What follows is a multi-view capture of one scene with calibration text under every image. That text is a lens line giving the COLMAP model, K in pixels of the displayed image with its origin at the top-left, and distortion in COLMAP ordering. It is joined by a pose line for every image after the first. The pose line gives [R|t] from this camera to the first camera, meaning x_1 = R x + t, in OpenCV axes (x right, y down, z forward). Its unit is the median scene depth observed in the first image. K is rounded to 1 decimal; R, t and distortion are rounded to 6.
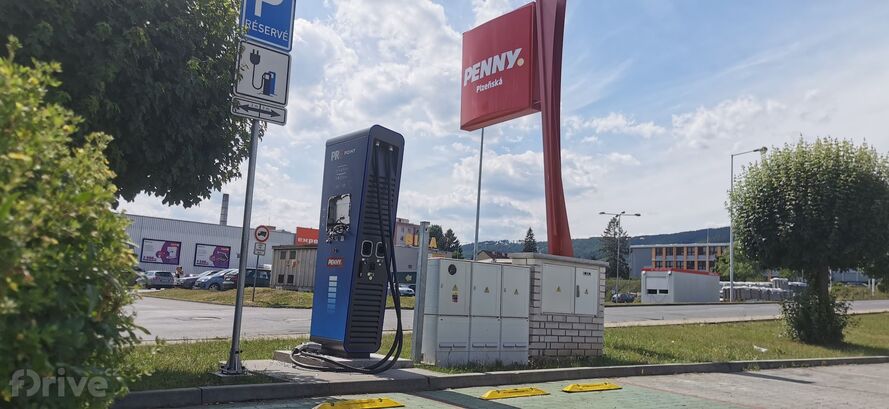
lens RADIAL K [[668.3, 0, 436.9], [0, 668.3, 213.6], [0, 0, 1]] dist [0.026150, -0.077596]
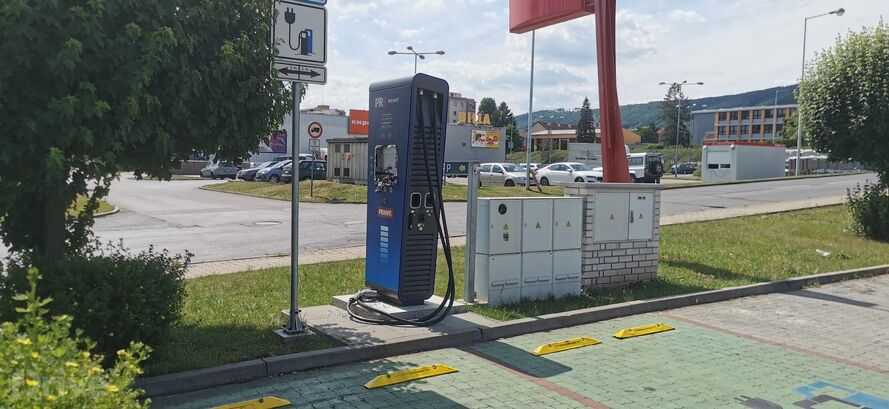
lens RADIAL K [[668.3, 0, 436.9], [0, 668.3, 213.6], [0, 0, 1]] dist [0.026150, -0.077596]
pose [[0.996022, -0.028754, -0.084346, 0.009899], [0.043923, 0.981959, 0.183923, -0.102844], [0.077535, -0.186896, 0.979315, 0.018114]]
